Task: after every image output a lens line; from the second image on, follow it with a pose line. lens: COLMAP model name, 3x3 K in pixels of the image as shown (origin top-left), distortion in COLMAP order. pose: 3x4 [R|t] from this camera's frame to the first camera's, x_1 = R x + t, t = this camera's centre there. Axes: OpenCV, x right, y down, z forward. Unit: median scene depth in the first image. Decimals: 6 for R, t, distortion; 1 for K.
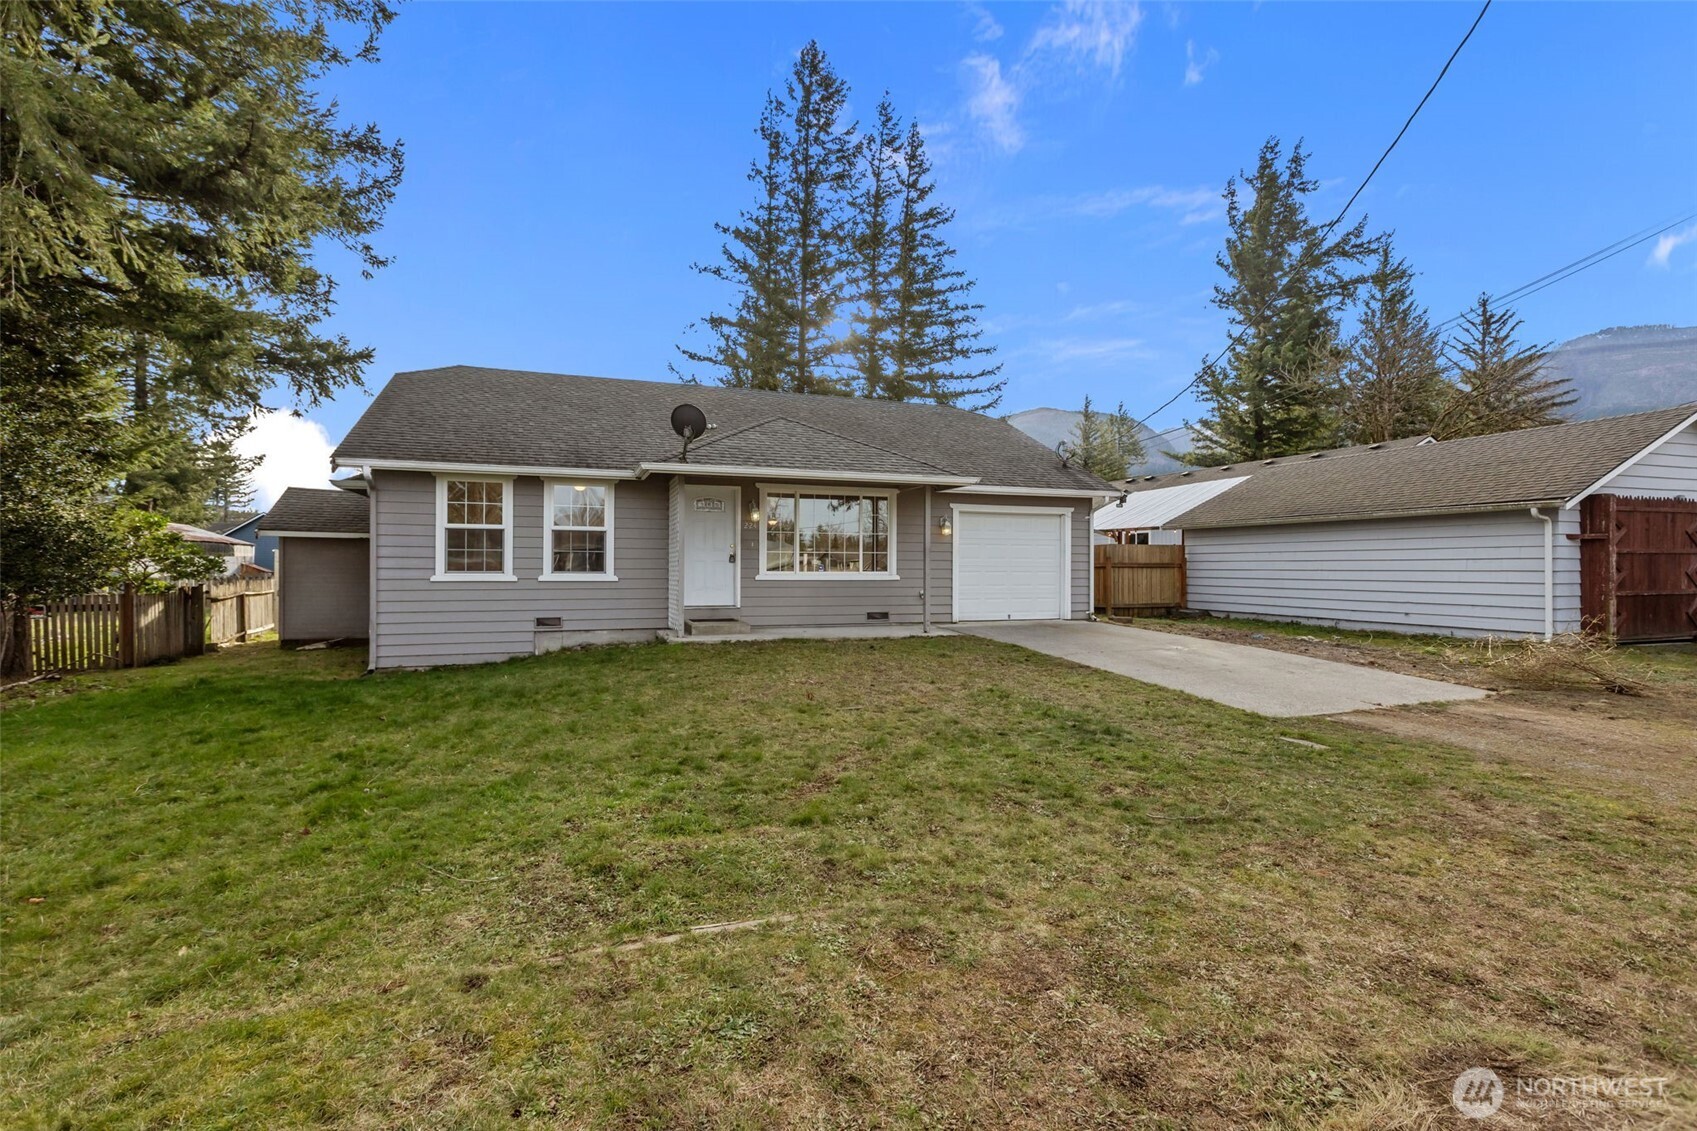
lens RADIAL K [[761.0, 0, 835.3], [0, 761.0, 567.5], [0, 0, 1]] dist [0.006673, -0.003378]
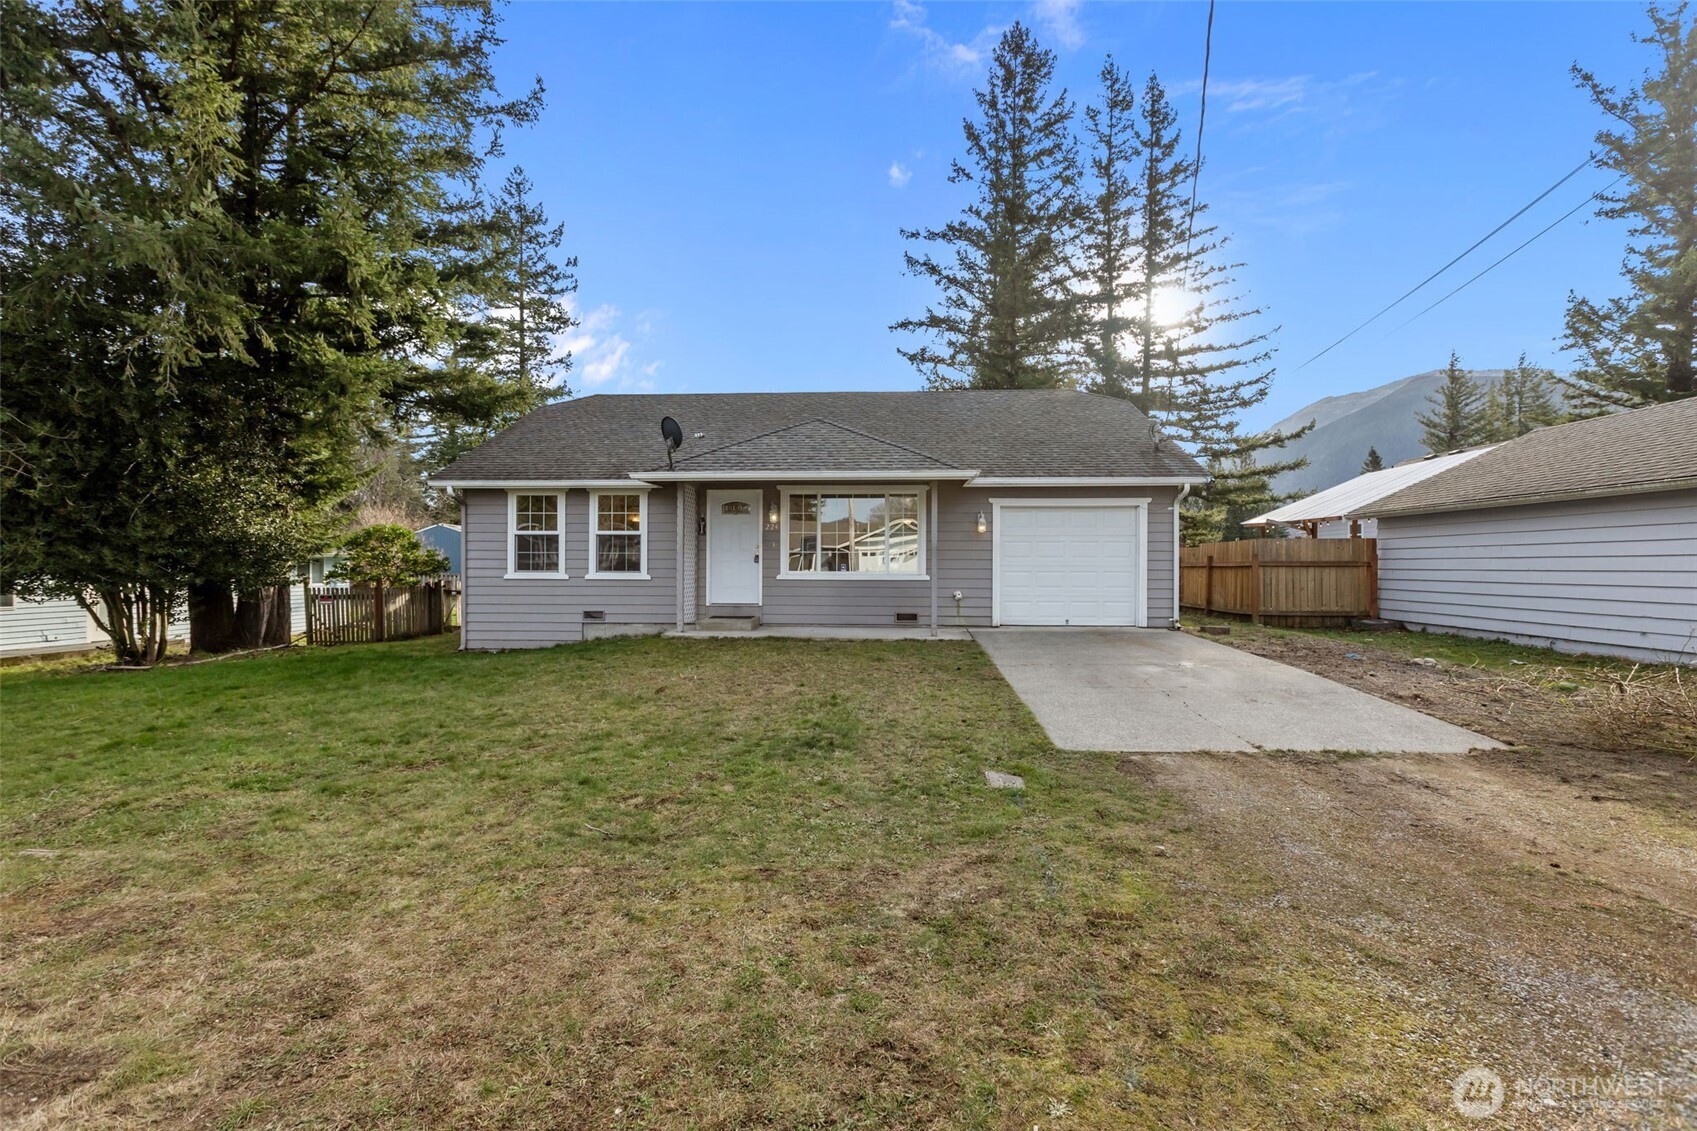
lens RADIAL K [[761.0, 0, 838.1], [0, 761.0, 560.0], [0, 0, 1]] dist [0.006673, -0.003378]
pose [[0.921601, -0.004291, -0.388114, 0.416514], [0.001046, 0.999963, -0.008571, -0.000889], [0.388136, 0.007493, 0.921572, 0.089748]]
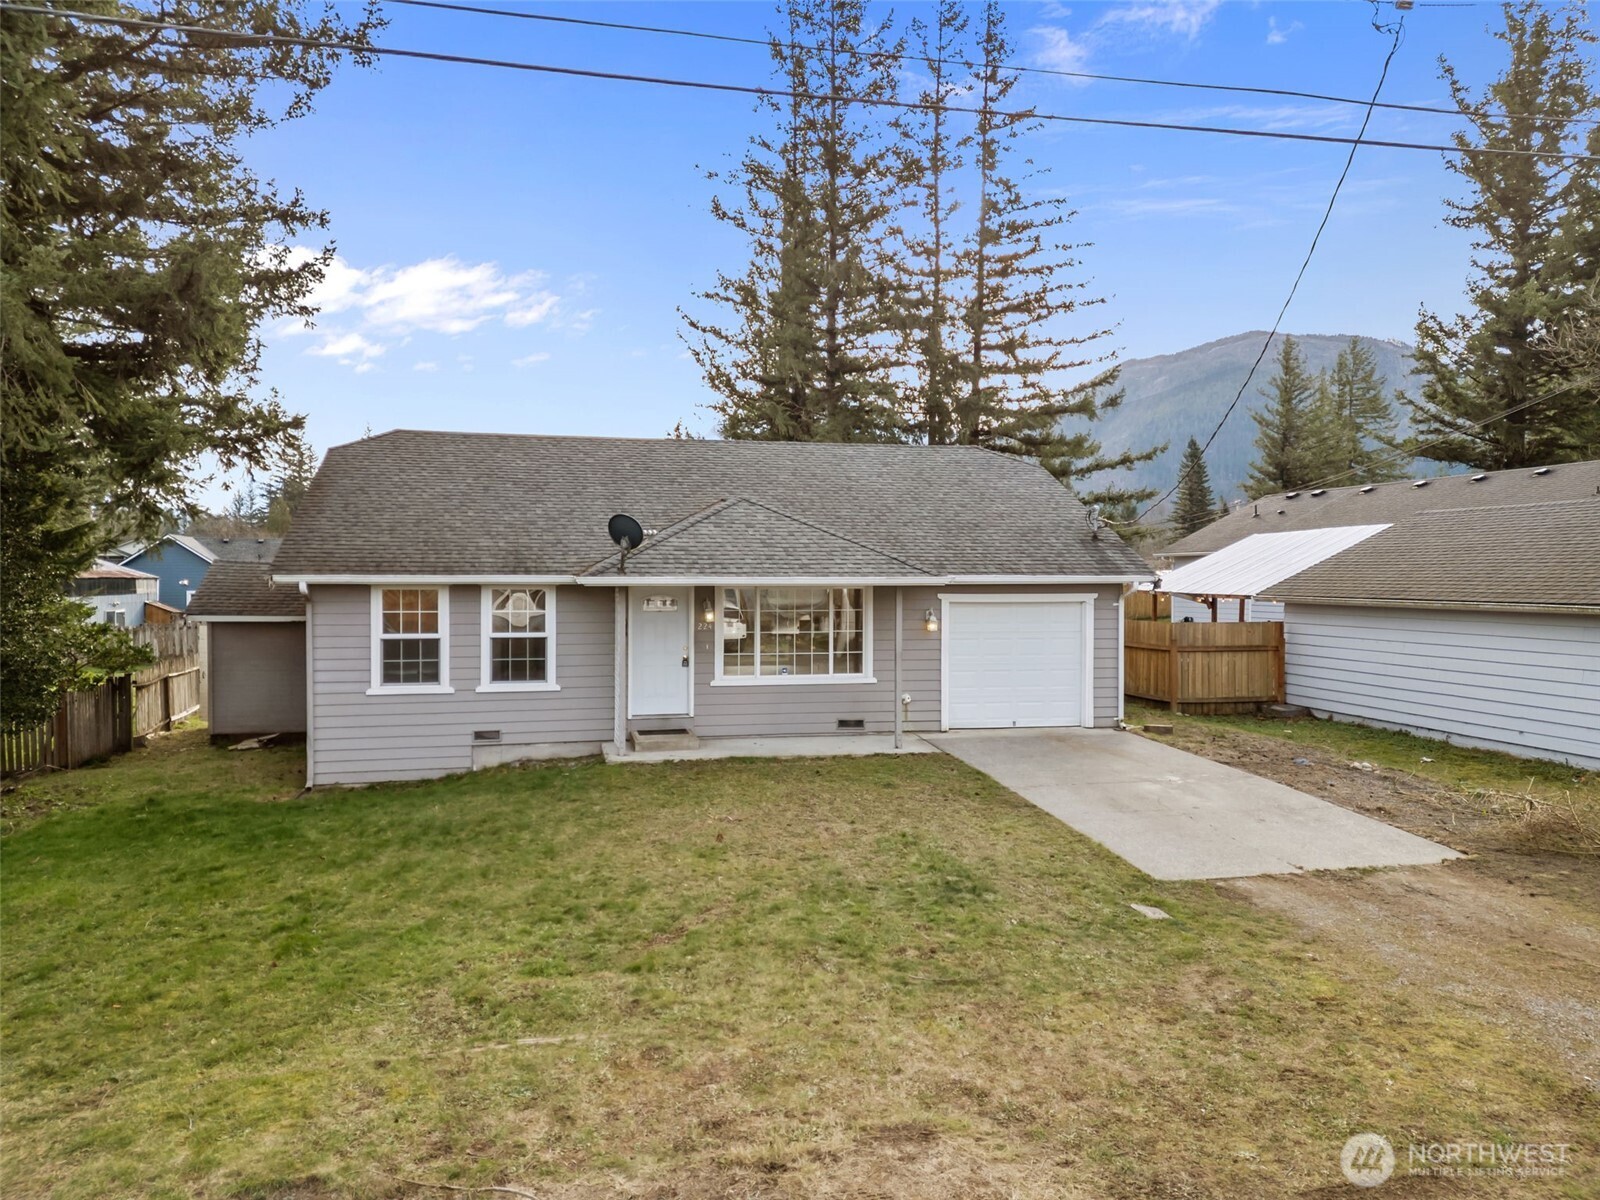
lens RADIAL K [[1095.6, 0, 784.4], [0, 1095.6, 595.0], [0, 0, 1]] dist [0.069400, -0.048620]
pose [[0.991345, -0.002109, -0.131263, 0.171888], [0.004010, 0.999891, 0.014216, -0.123053], [0.131219, -0.014619, 0.991246, -0.306744]]
